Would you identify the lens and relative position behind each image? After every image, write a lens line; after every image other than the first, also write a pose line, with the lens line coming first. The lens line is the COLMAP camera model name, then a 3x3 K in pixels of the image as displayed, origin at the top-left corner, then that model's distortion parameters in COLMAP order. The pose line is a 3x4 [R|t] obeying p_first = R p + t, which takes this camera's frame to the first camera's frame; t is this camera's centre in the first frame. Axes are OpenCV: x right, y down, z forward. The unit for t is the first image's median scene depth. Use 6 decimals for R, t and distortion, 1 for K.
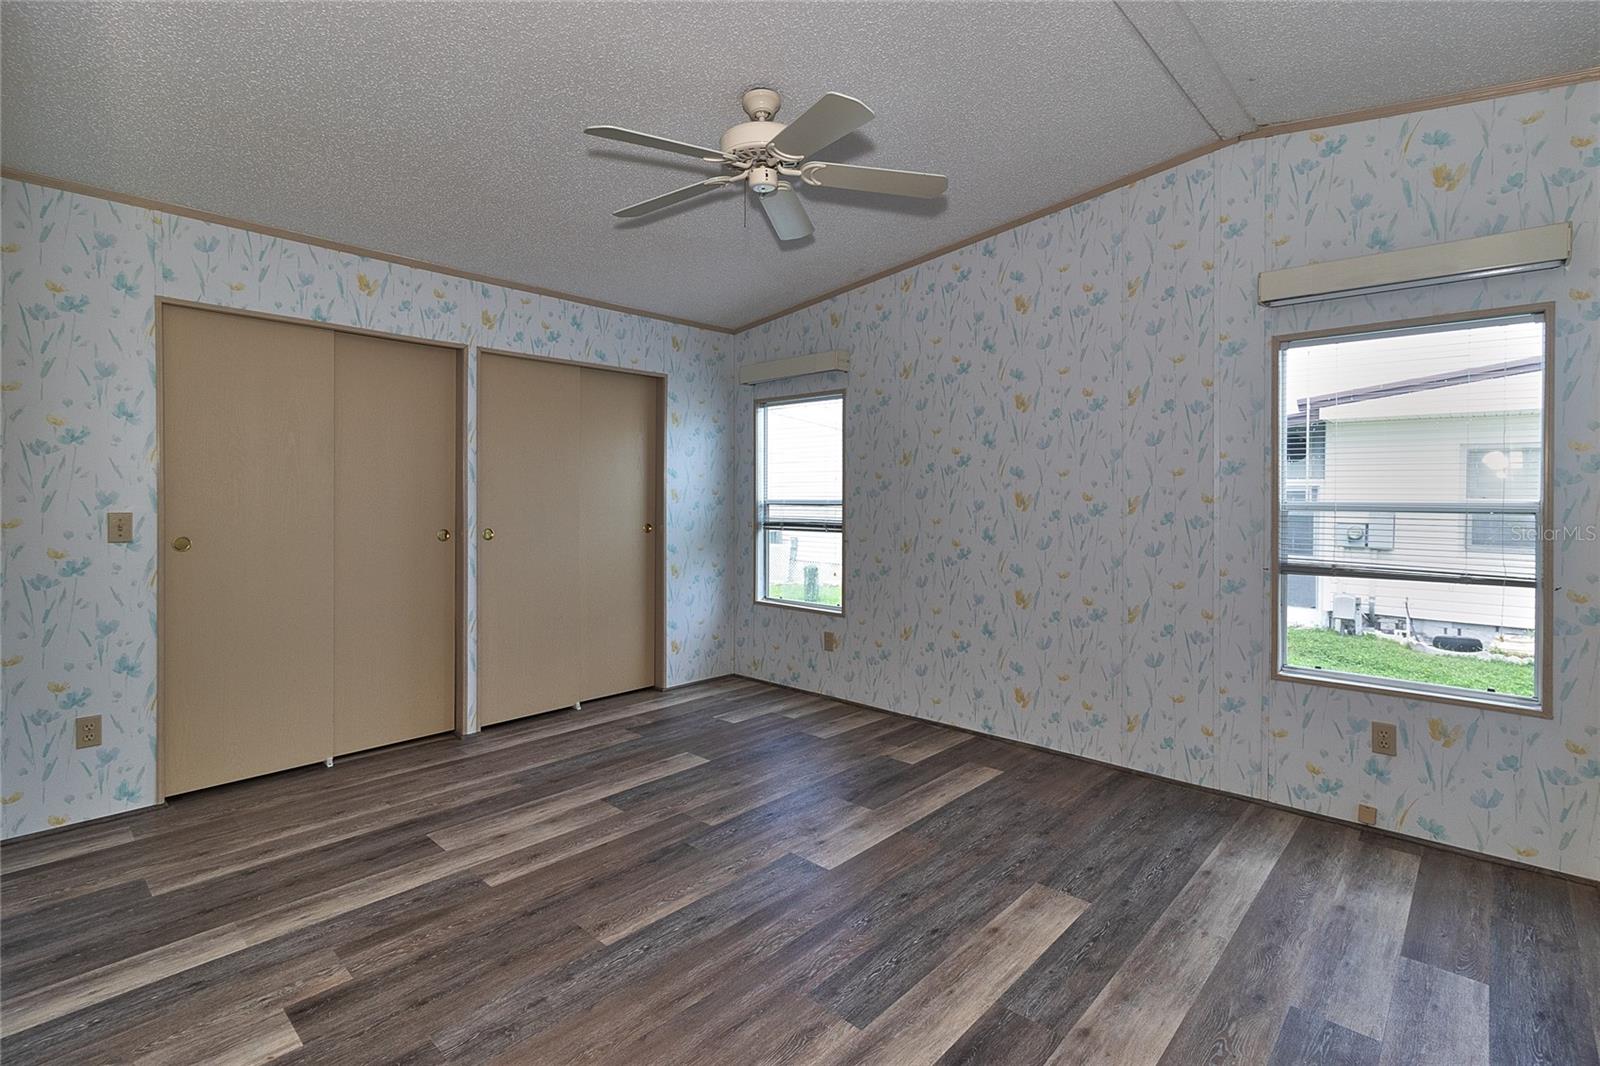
lens RADIAL K [[752.9, 0, 800.4], [0, 752.9, 485.6], [0, 0, 1]] dist [-0.002672, -0.000631]
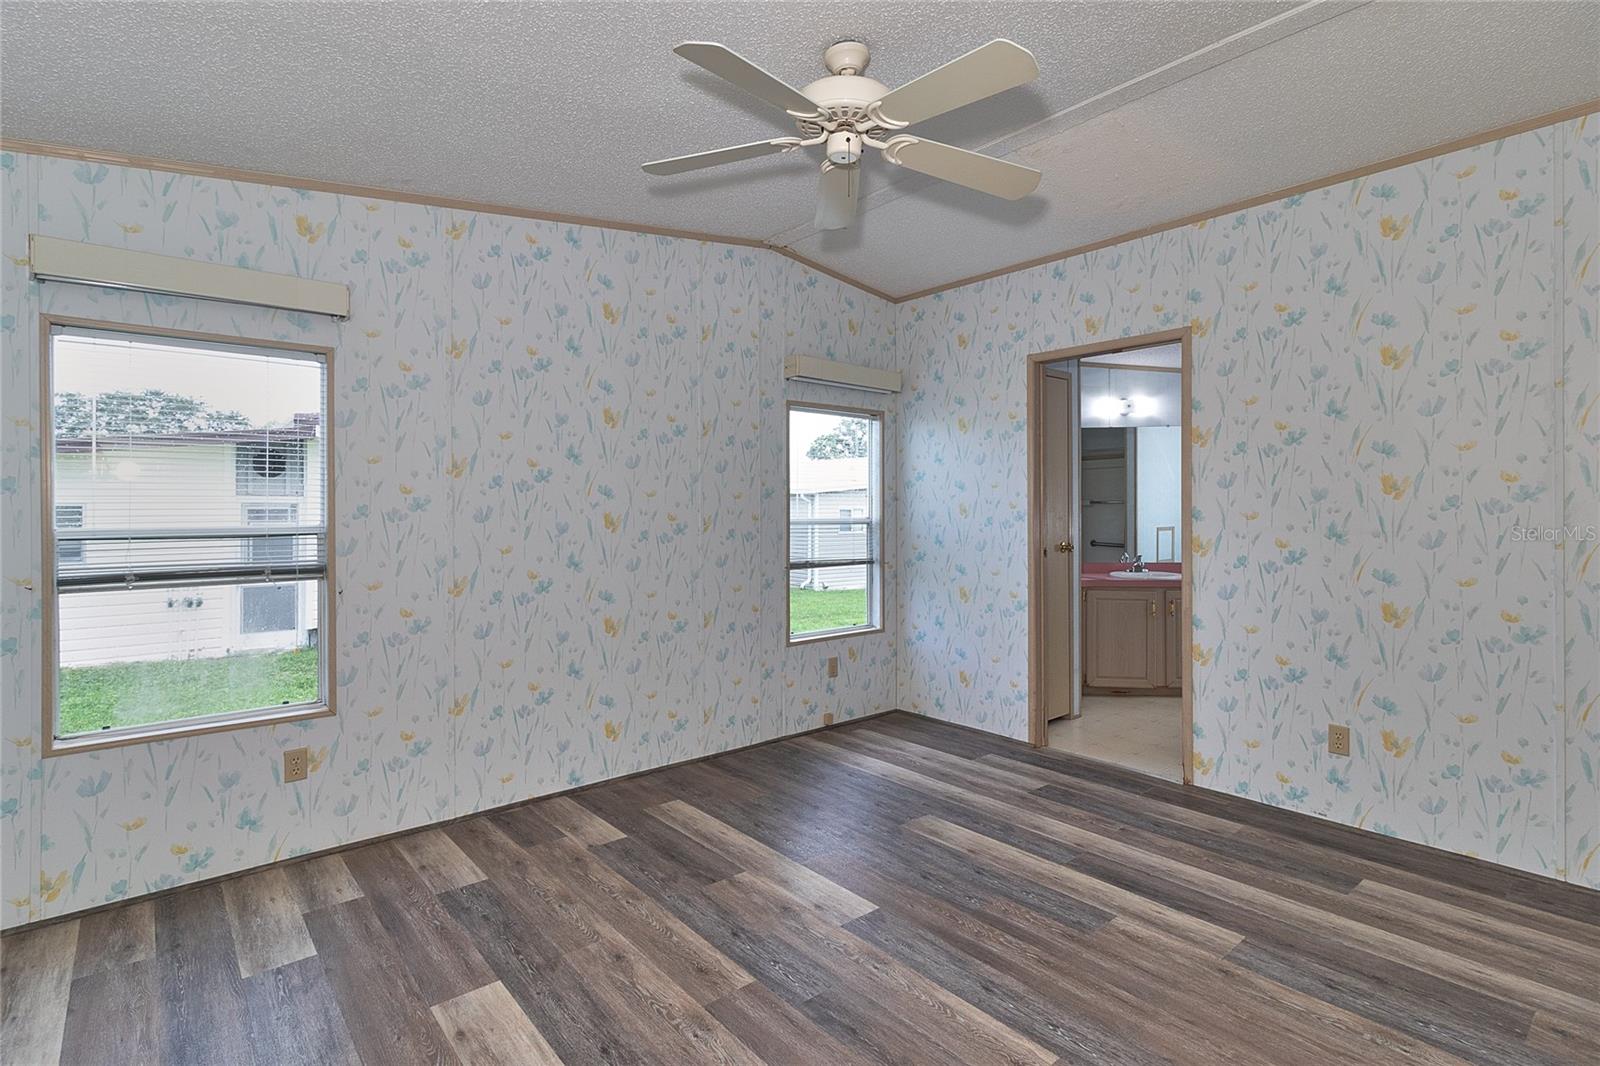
lens RADIAL K [[770.4, 0, 797.0], [0, 770.4, 497.3], [0, 0, 1]] dist [0.000395, -0.000204]
pose [[0.122515, 0.014243, 0.992364, -0.844228], [-0.010128, 0.999863, -0.013100, -0.000449], [-0.992415, -0.008445, 0.122642, 0.868040]]
